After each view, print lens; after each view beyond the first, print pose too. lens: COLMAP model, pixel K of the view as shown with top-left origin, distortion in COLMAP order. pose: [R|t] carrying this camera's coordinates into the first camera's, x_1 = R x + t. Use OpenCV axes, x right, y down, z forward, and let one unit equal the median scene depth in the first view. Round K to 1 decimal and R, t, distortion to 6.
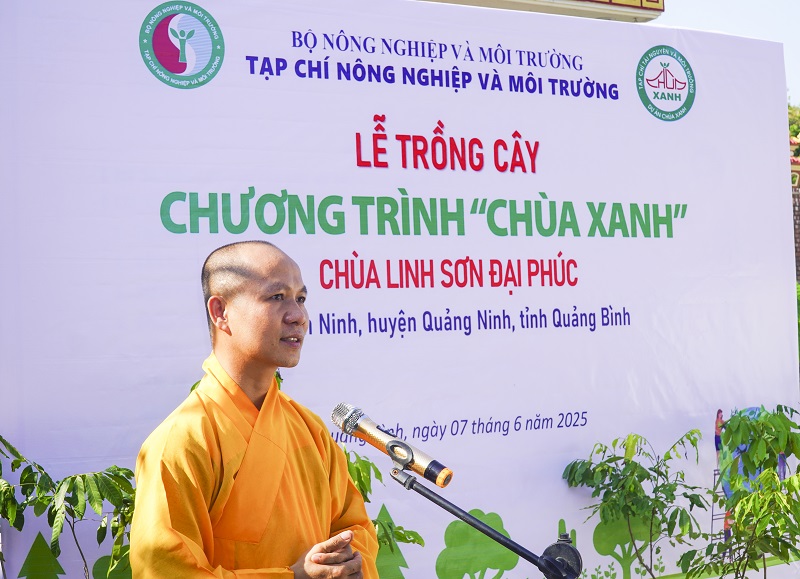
lens RADIAL K [[1409.0, 0, 405.3], [0, 1409.0, 293.2], [0, 0, 1]] dist [-0.116371, 0.000000]
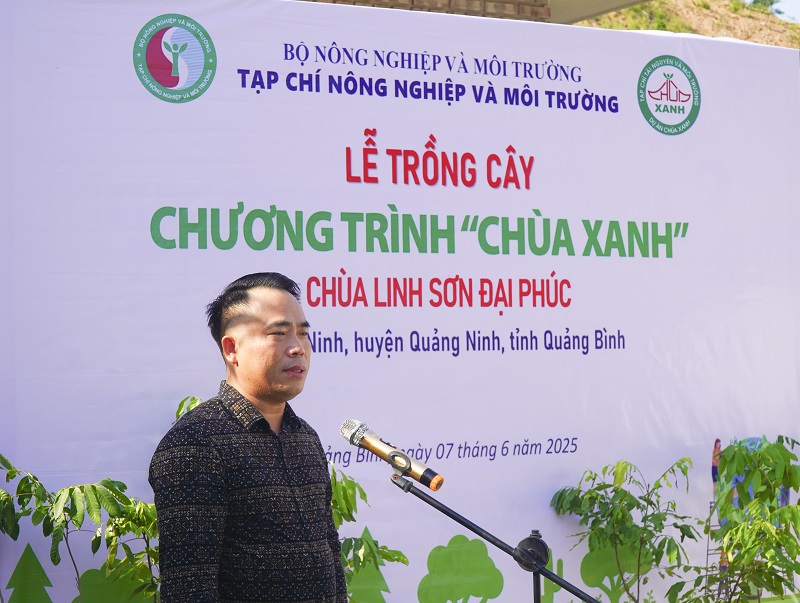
lens RADIAL K [[1930.0, 0, 396.1], [0, 1930.0, 305.5], [0, 0, 1]] dist [-0.276020, 0.000000]
pose [[0.999629, 0.021923, 0.016157, -0.019091], [-0.022101, 0.999696, 0.010913, -0.018967], [-0.015913, -0.011266, 0.999810, -0.331192]]
